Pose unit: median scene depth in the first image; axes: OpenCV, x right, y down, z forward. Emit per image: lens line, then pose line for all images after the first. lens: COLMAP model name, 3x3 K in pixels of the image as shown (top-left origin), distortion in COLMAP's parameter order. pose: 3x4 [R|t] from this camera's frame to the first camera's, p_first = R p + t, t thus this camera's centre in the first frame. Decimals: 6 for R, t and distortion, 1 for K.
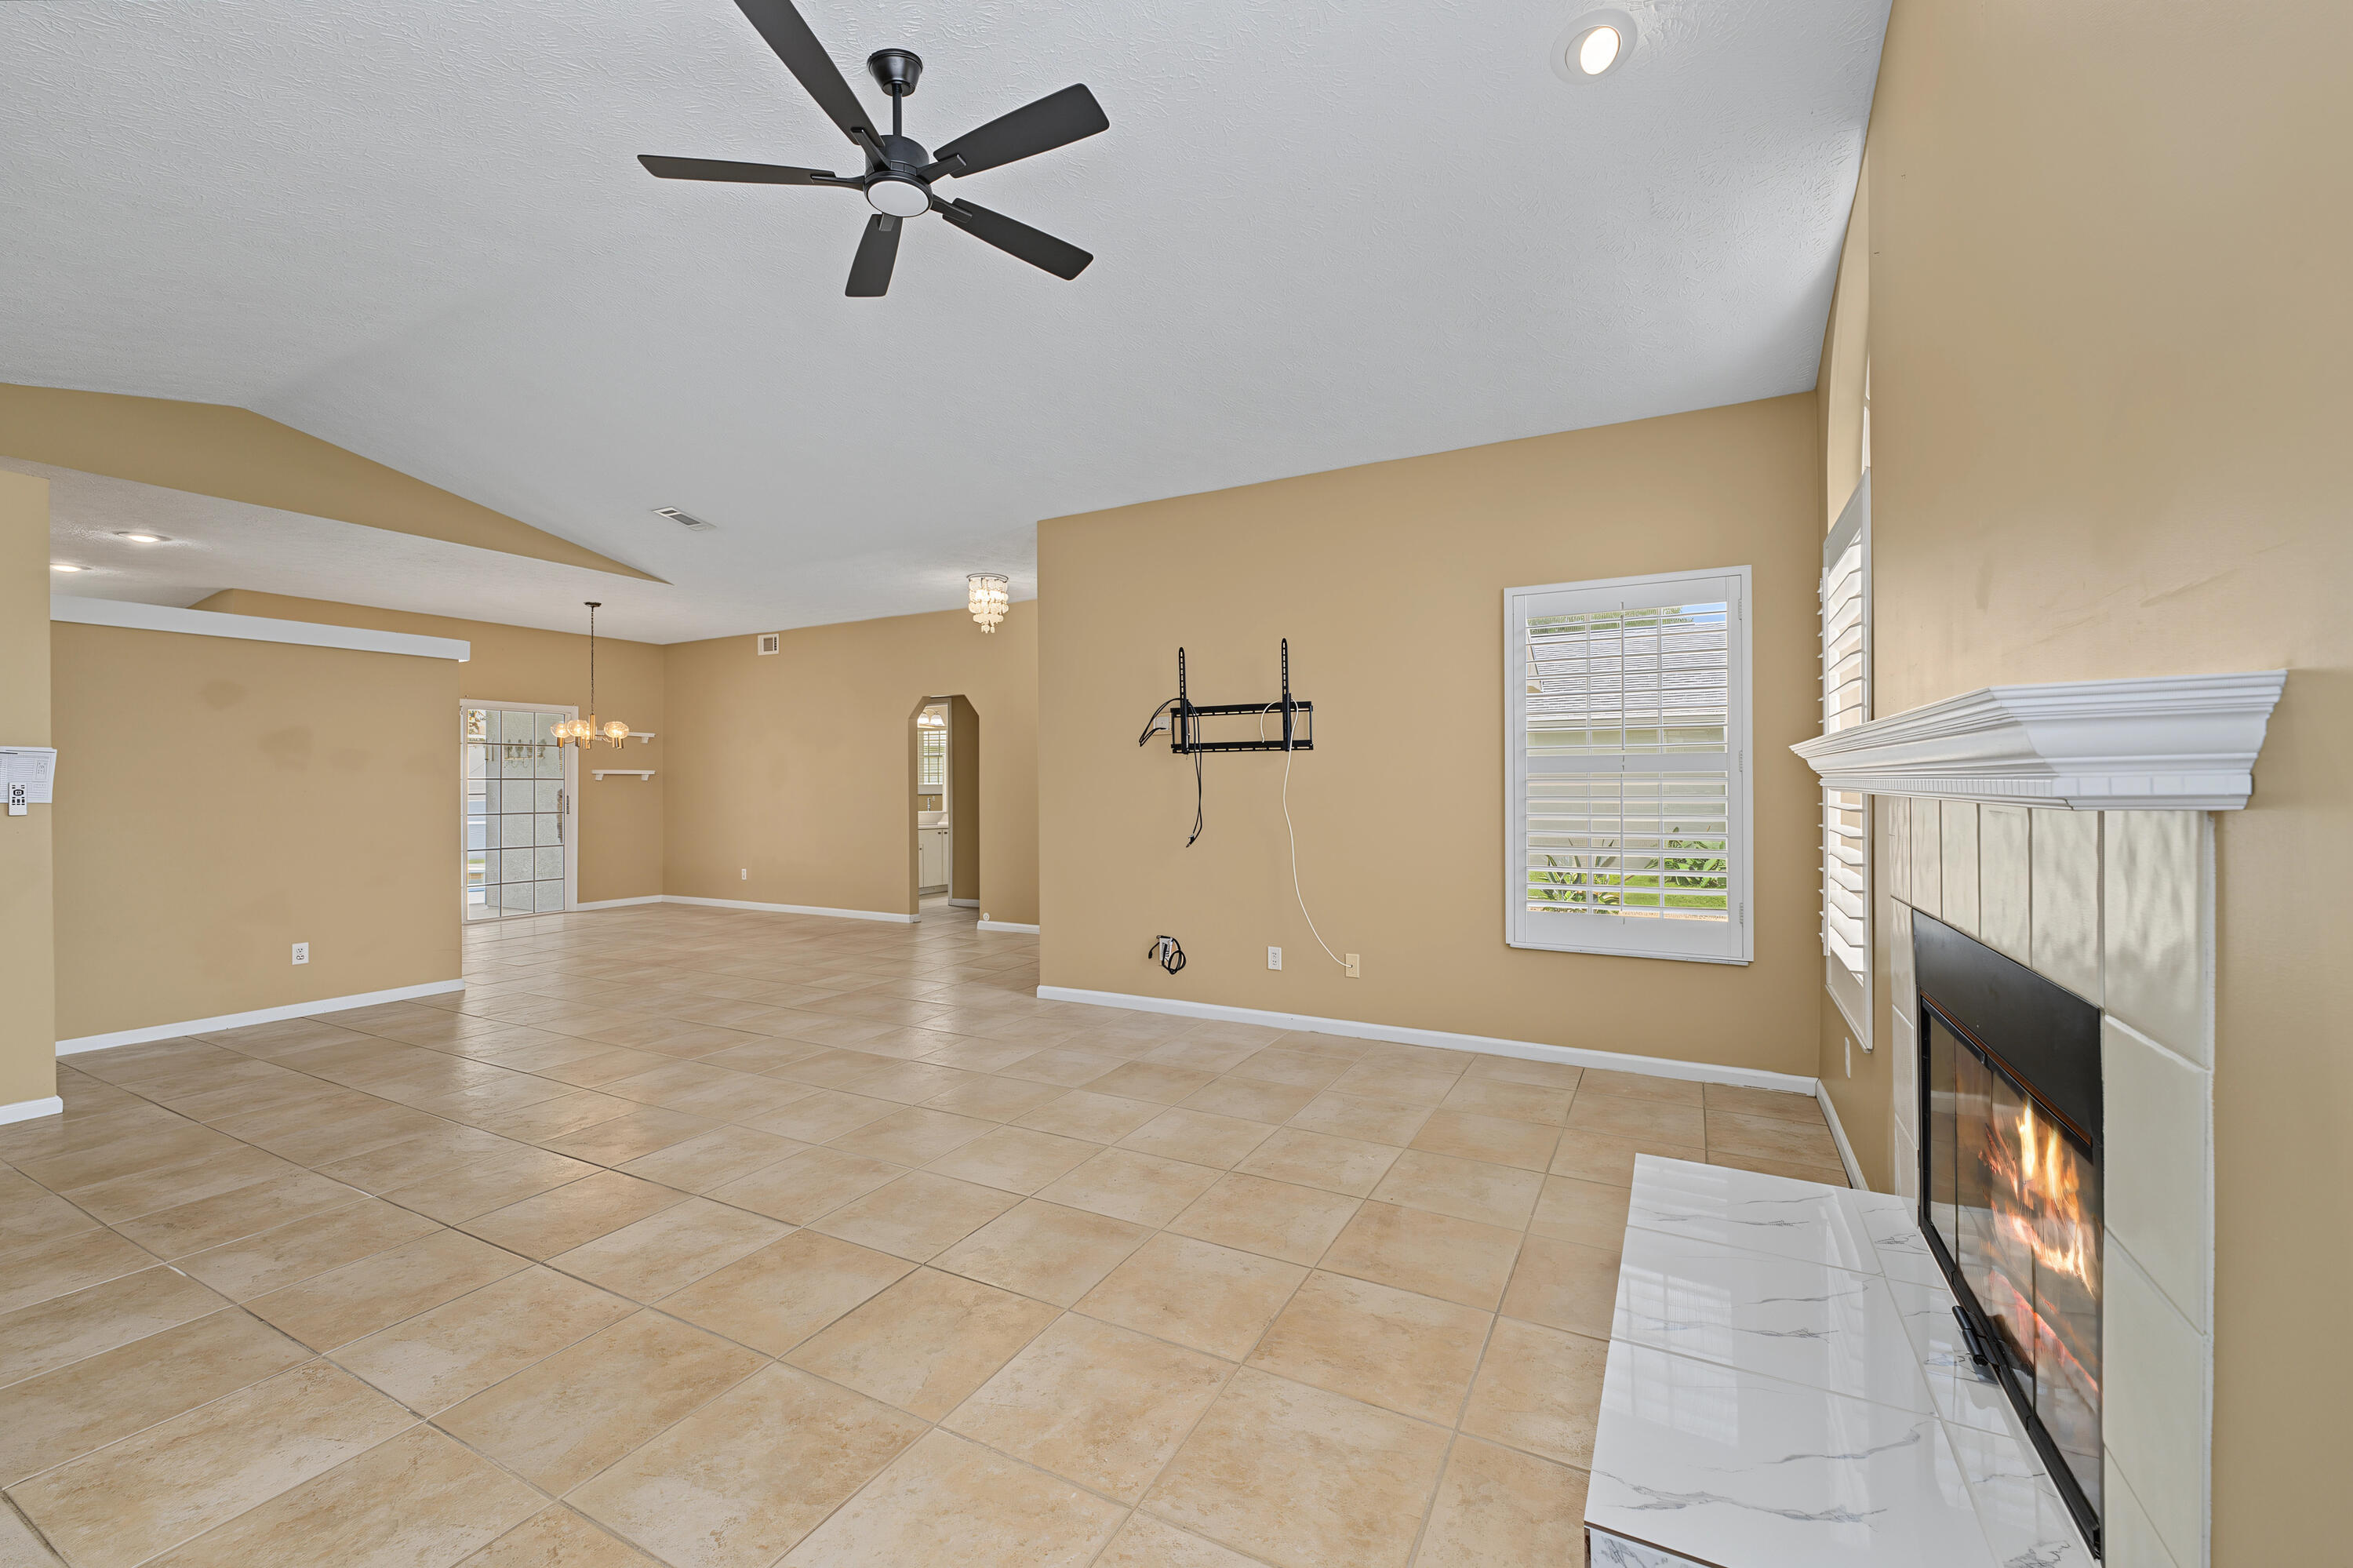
lens RADIAL K [[955.6, 0, 1176.9], [0, 955.6, 780.4], [0, 0, 1]] dist [-0.000649, -0.000442]
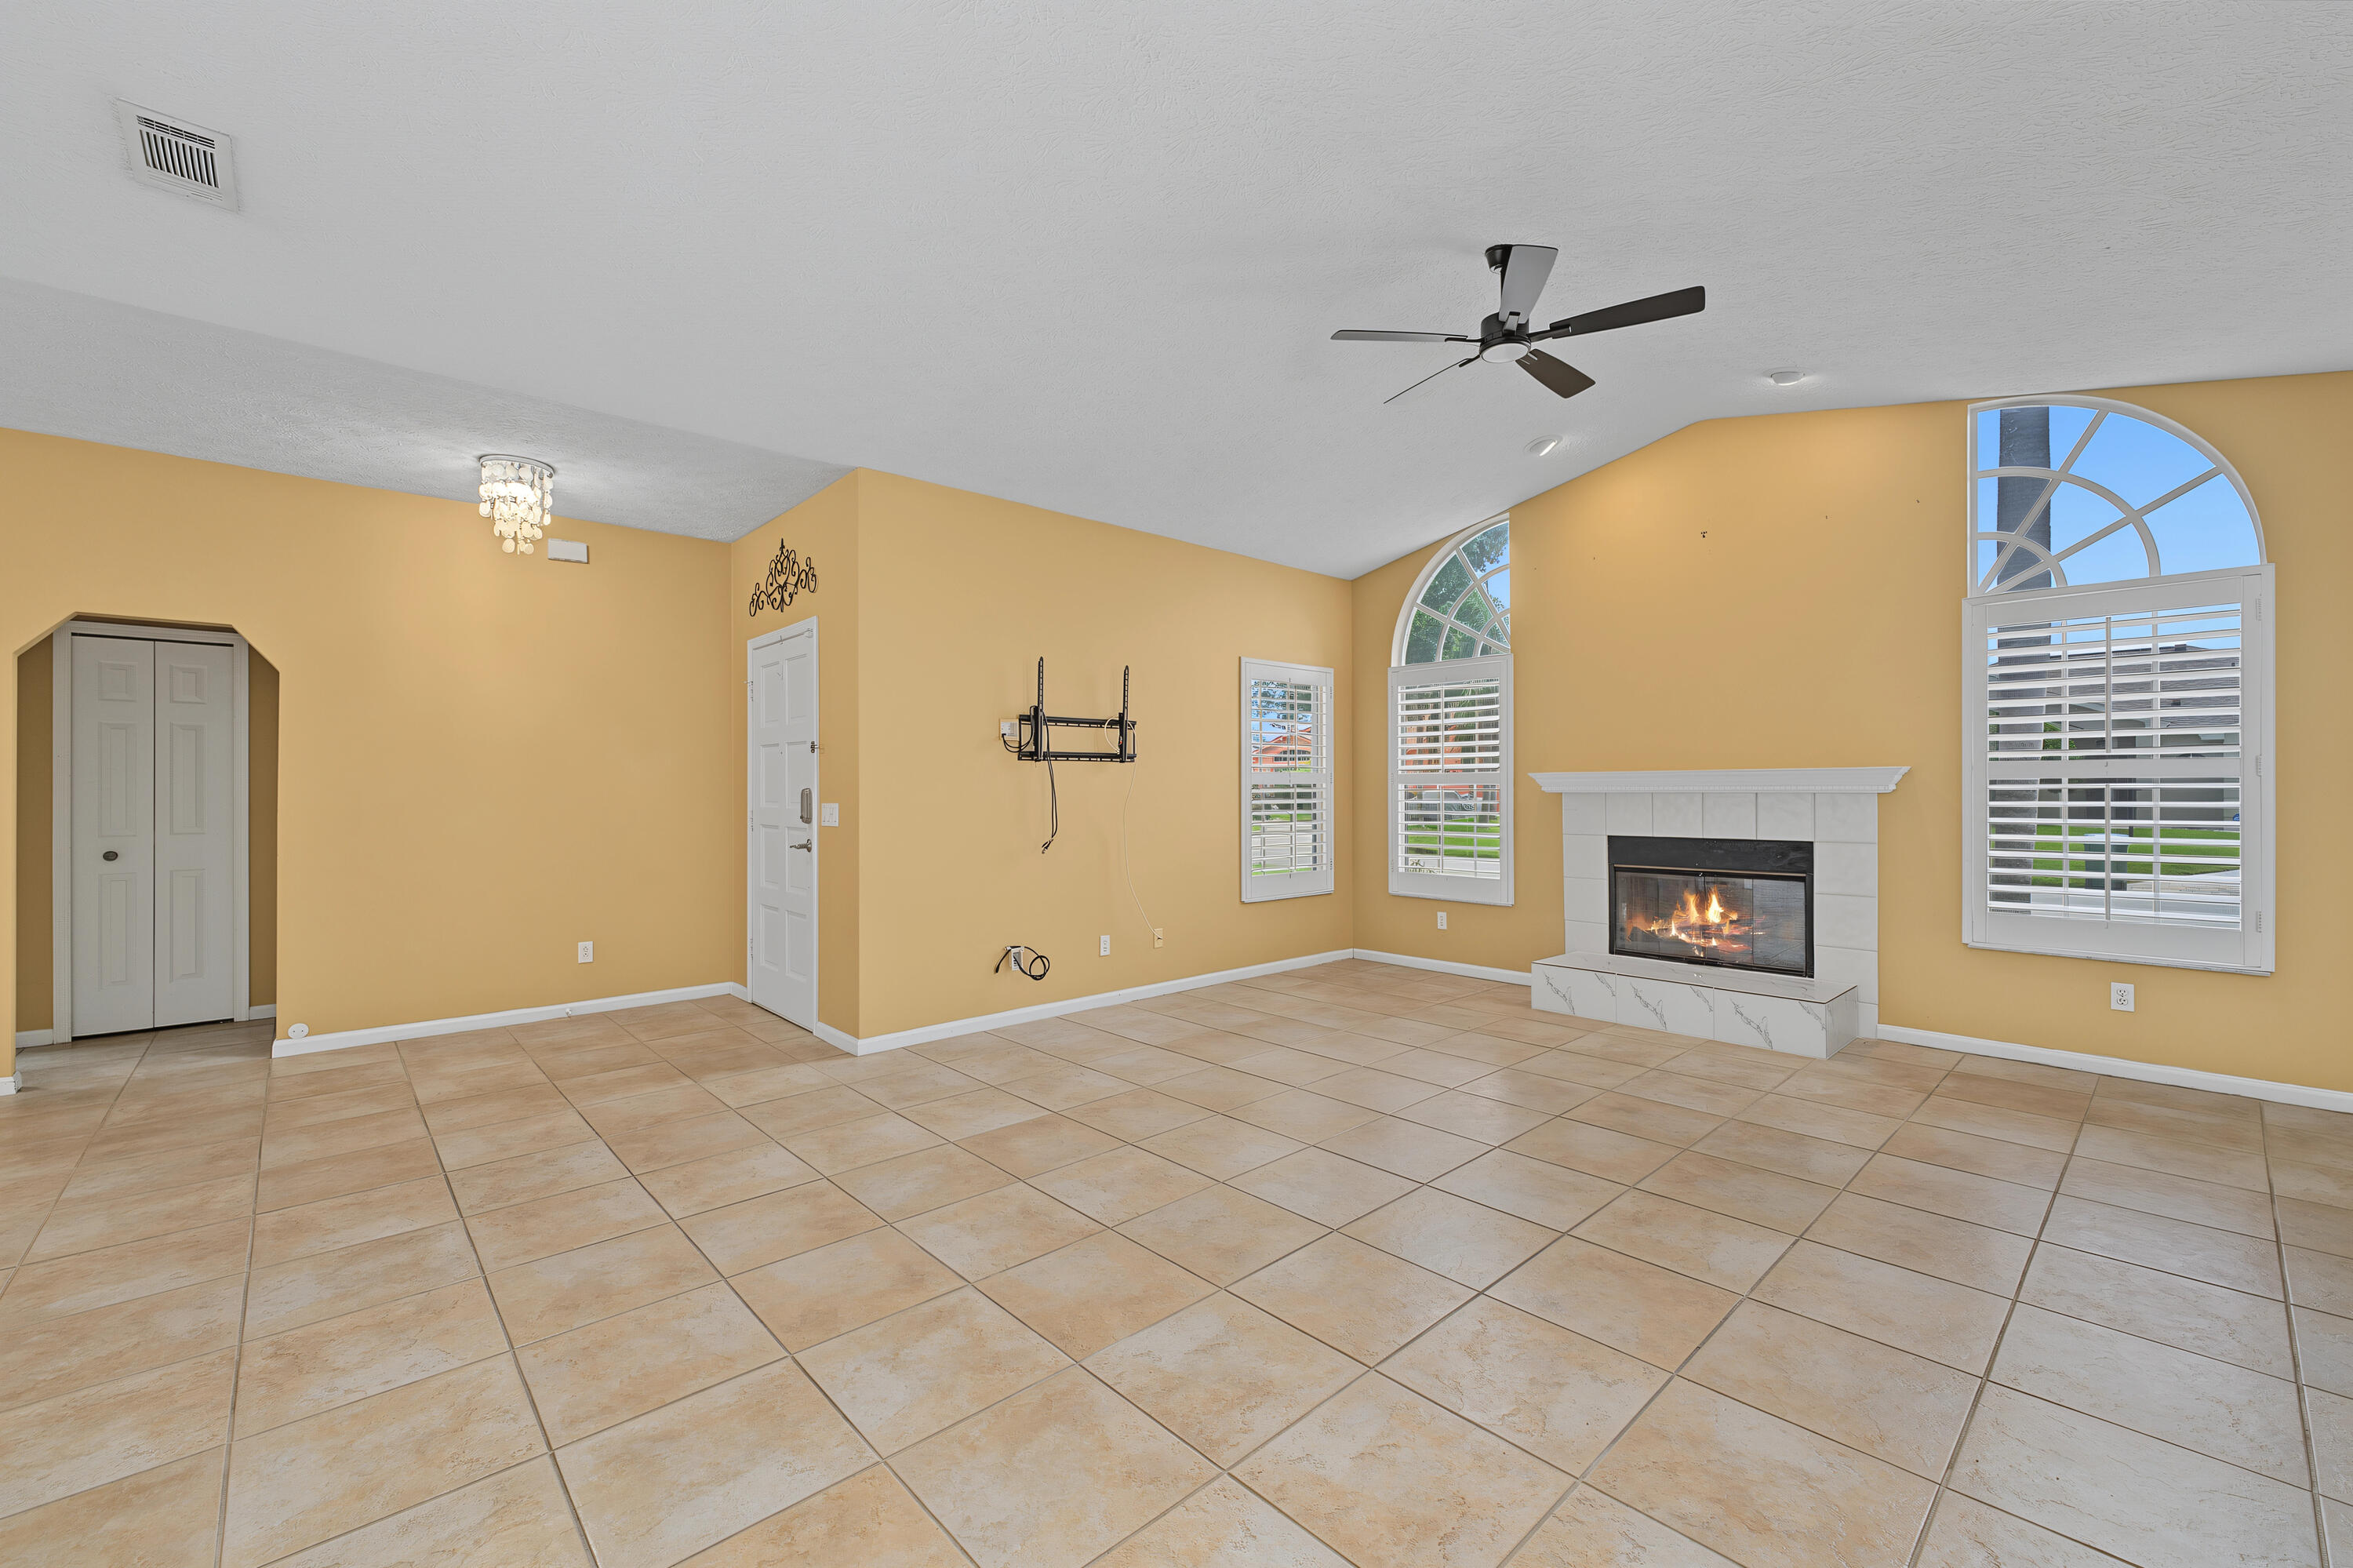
lens RADIAL K [[974.4, 0, 1173.7], [0, 974.4, 790.5], [0, 0, 1]] dist [0.005179, 0.000152]
pose [[0.315228, 0.004202, 0.949007, -0.947480], [-0.001169, 0.999991, -0.004039, 0.007344], [-0.949015, 0.000164, 0.315230, 0.549423]]
